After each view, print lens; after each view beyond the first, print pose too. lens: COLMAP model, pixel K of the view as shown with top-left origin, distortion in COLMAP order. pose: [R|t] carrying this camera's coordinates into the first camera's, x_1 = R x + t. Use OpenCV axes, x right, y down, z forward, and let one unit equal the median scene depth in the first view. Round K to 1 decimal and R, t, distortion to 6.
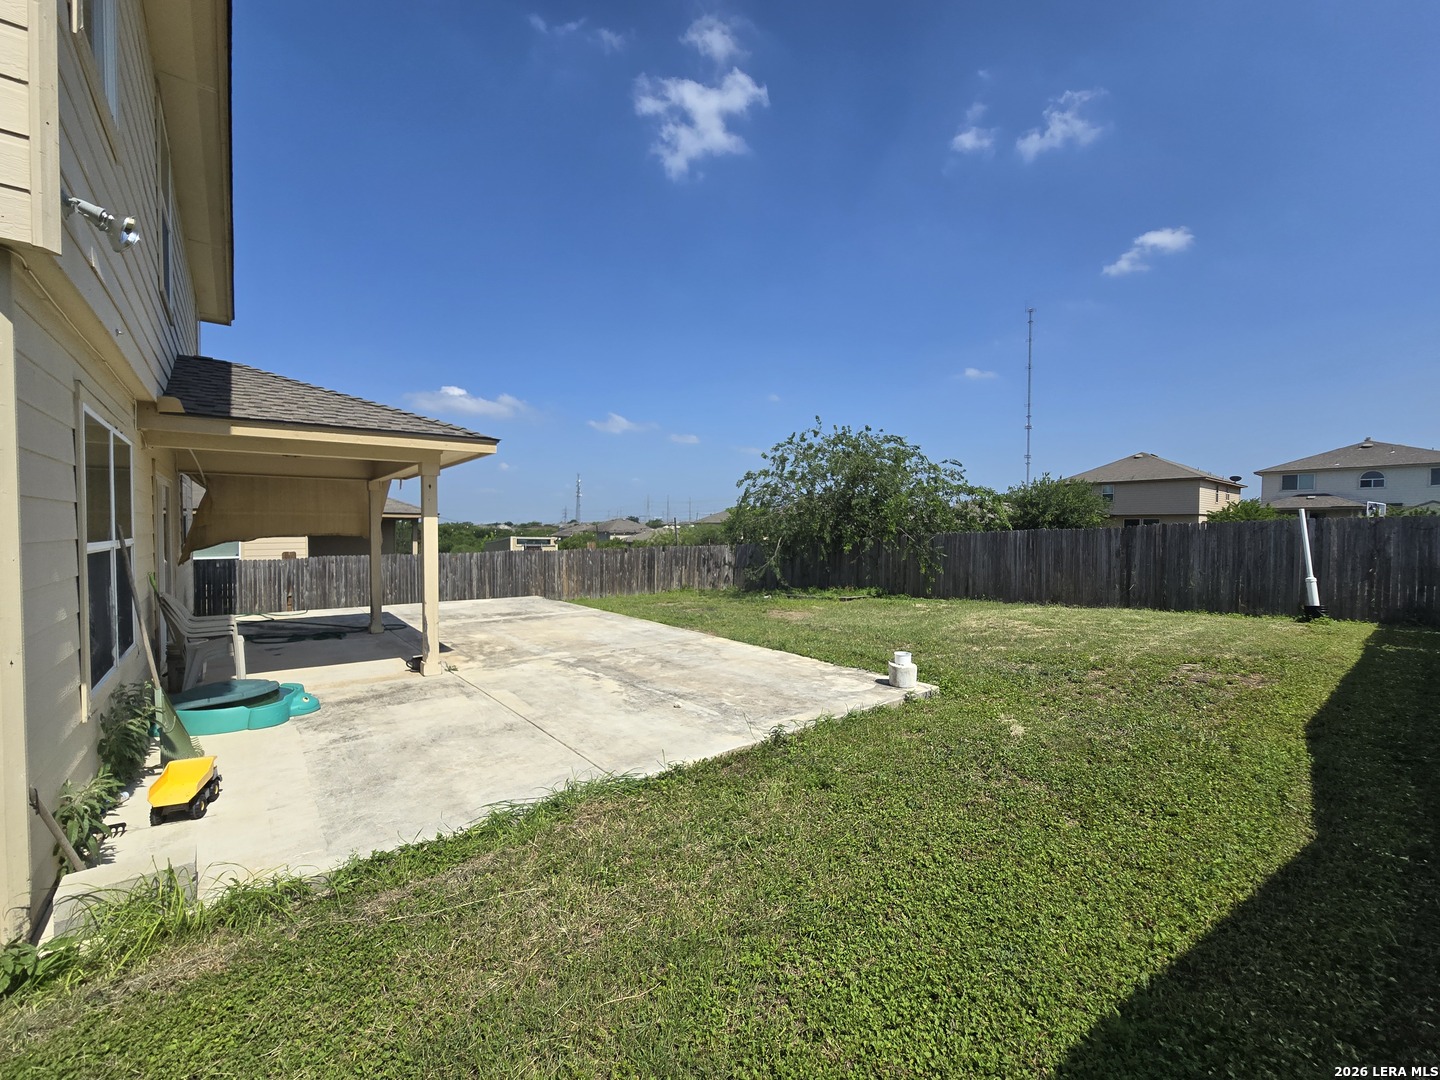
lens RADIAL K [[591.9, 0, 720.1], [0, 591.9, 541.5], [0, 0, 1]] dist [-0.007251, 0.002443]
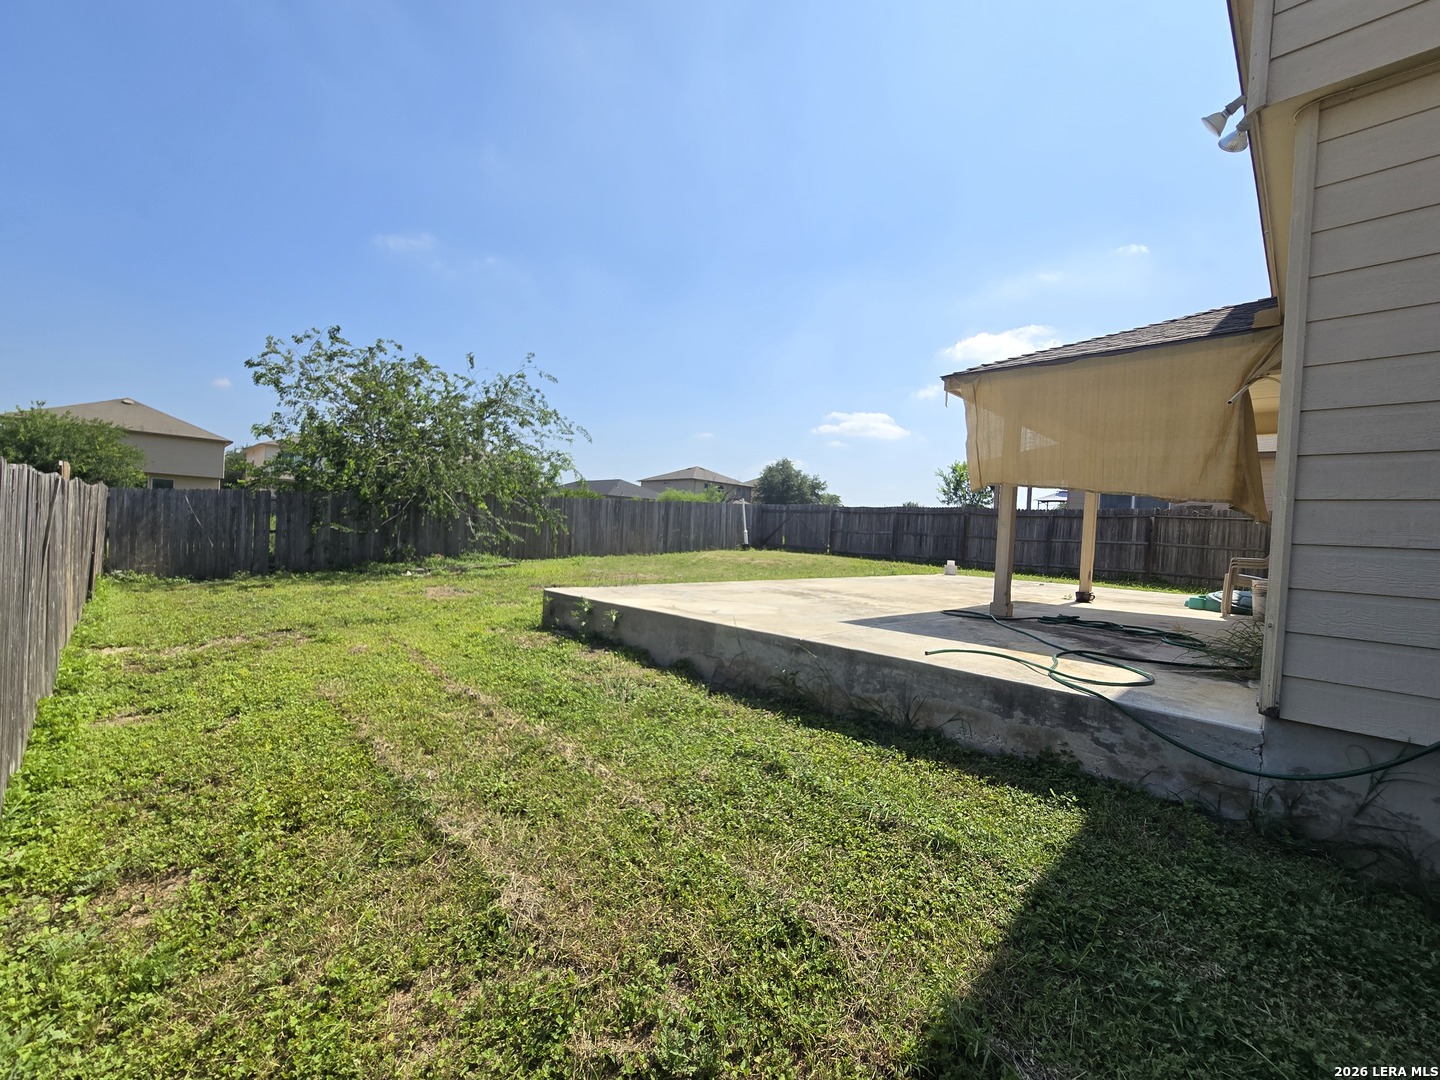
lens RADIAL K [[591.9, 0, 721.3], [0, 591.9, 538.3], [0, 0, 1]] dist [-0.007251, 0.002443]
pose [[-0.076494, -0.021177, 0.996845, -0.831321], [-0.032810, 0.999286, 0.018711, 0.036442], [-0.996530, -0.031276, -0.077134, 0.914907]]
